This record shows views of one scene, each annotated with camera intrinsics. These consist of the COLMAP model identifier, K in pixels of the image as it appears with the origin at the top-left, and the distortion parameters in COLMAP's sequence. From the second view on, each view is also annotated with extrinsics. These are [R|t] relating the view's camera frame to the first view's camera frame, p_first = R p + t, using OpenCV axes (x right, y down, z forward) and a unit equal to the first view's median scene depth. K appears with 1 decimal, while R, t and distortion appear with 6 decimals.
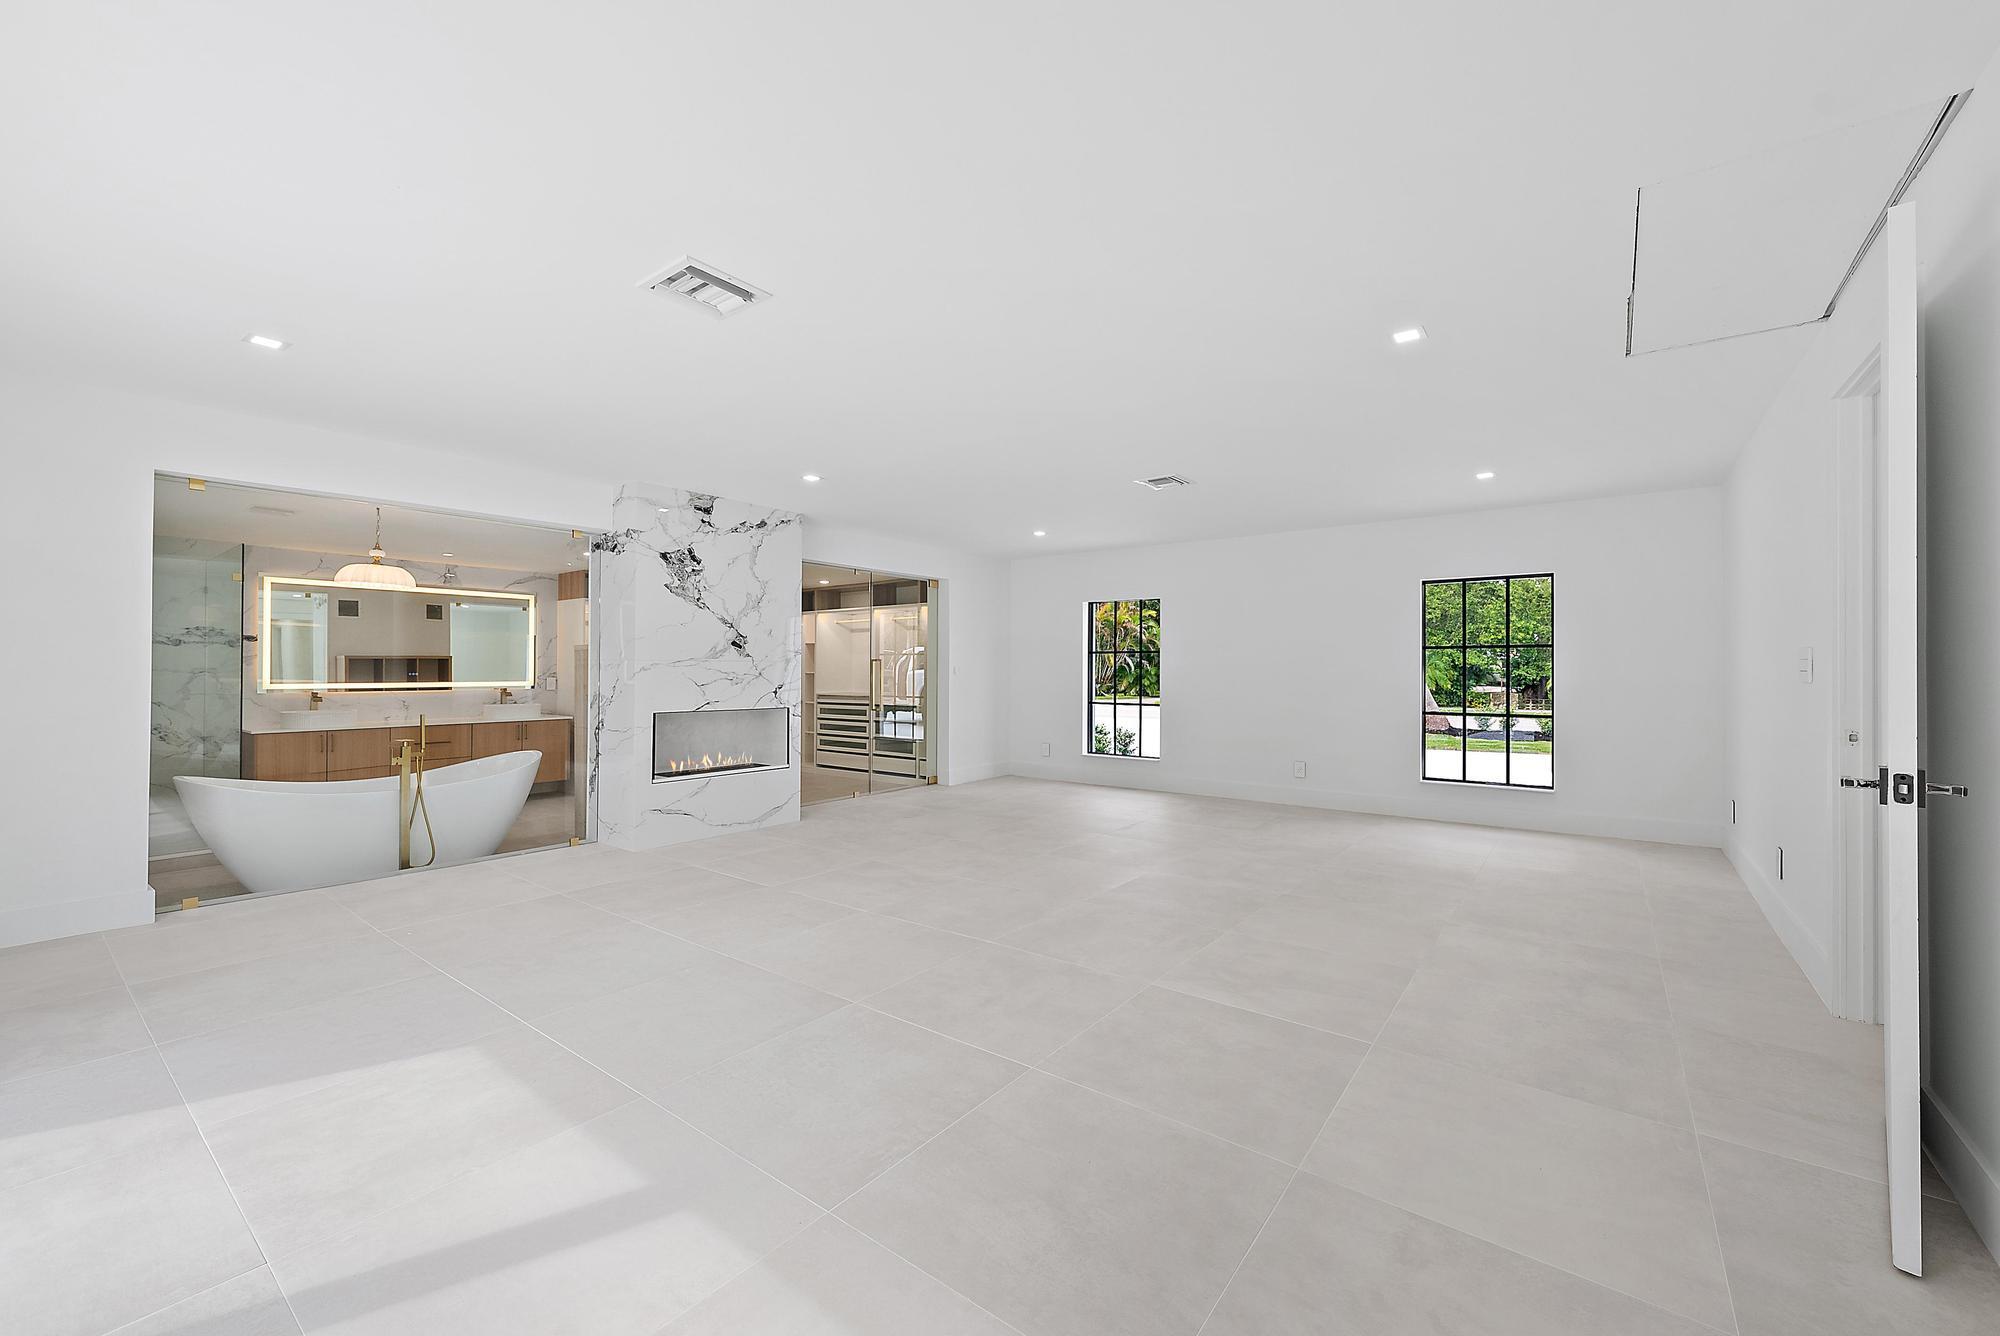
lens RADIAL K [[799.8, 0, 998.3], [0, 799.8, 671.4], [0, 0, 1]] dist [0.000940, 0.000027]
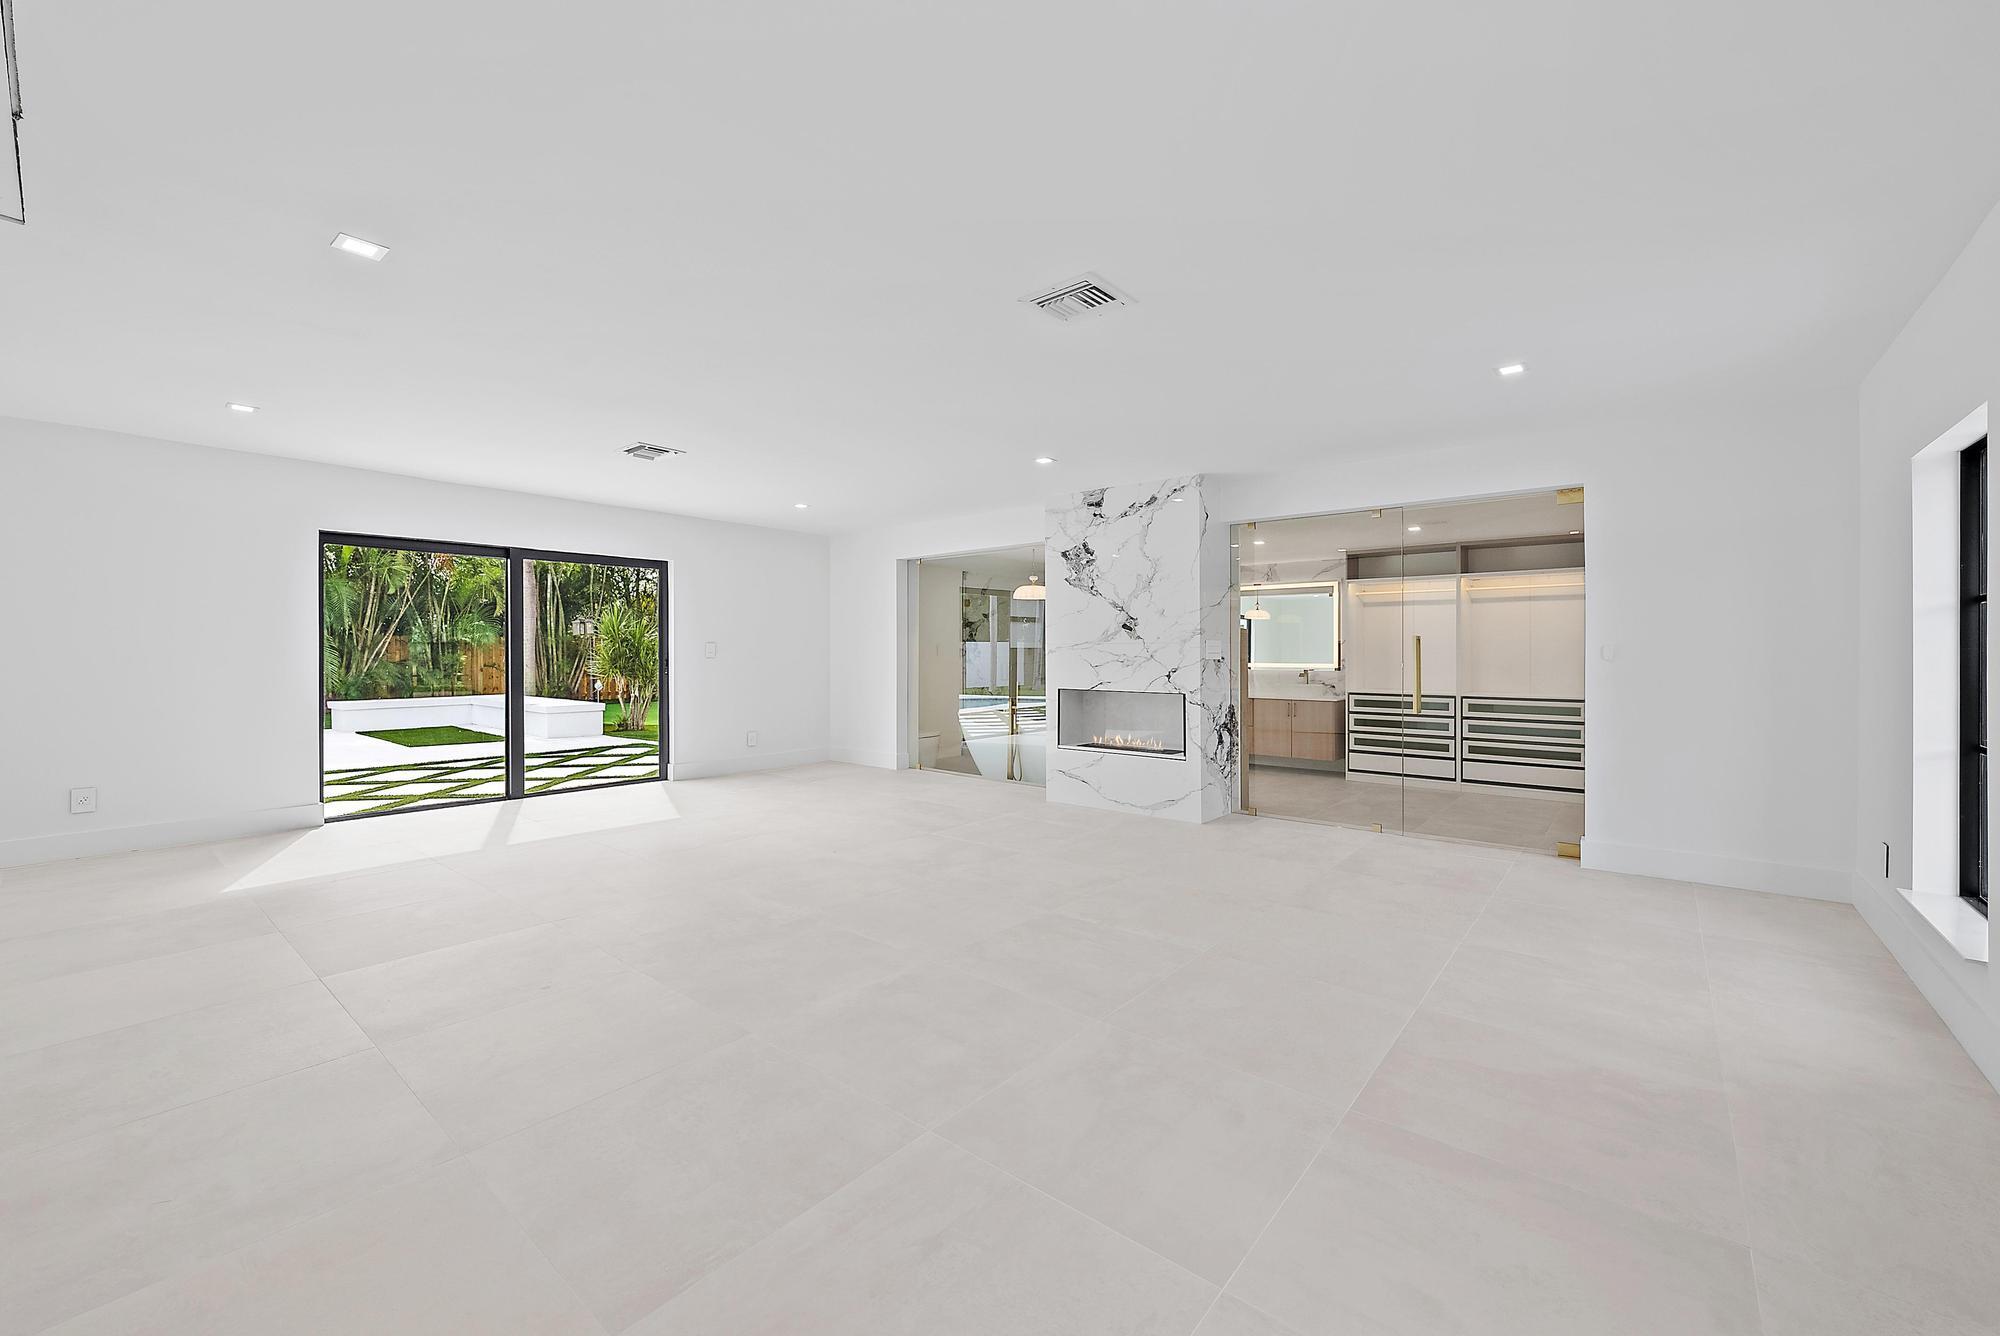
lens RADIAL K [[799.8, 0, 996.7], [0, 799.8, 654.9], [0, 0, 1]] dist [0.000940, 0.000027]
pose [[-0.052916, 0.000916, -0.998599, 0.690630], [-0.002068, 0.999997, 0.001026, 0.000933], [0.998597, 0.002119, -0.052914, 0.887516]]
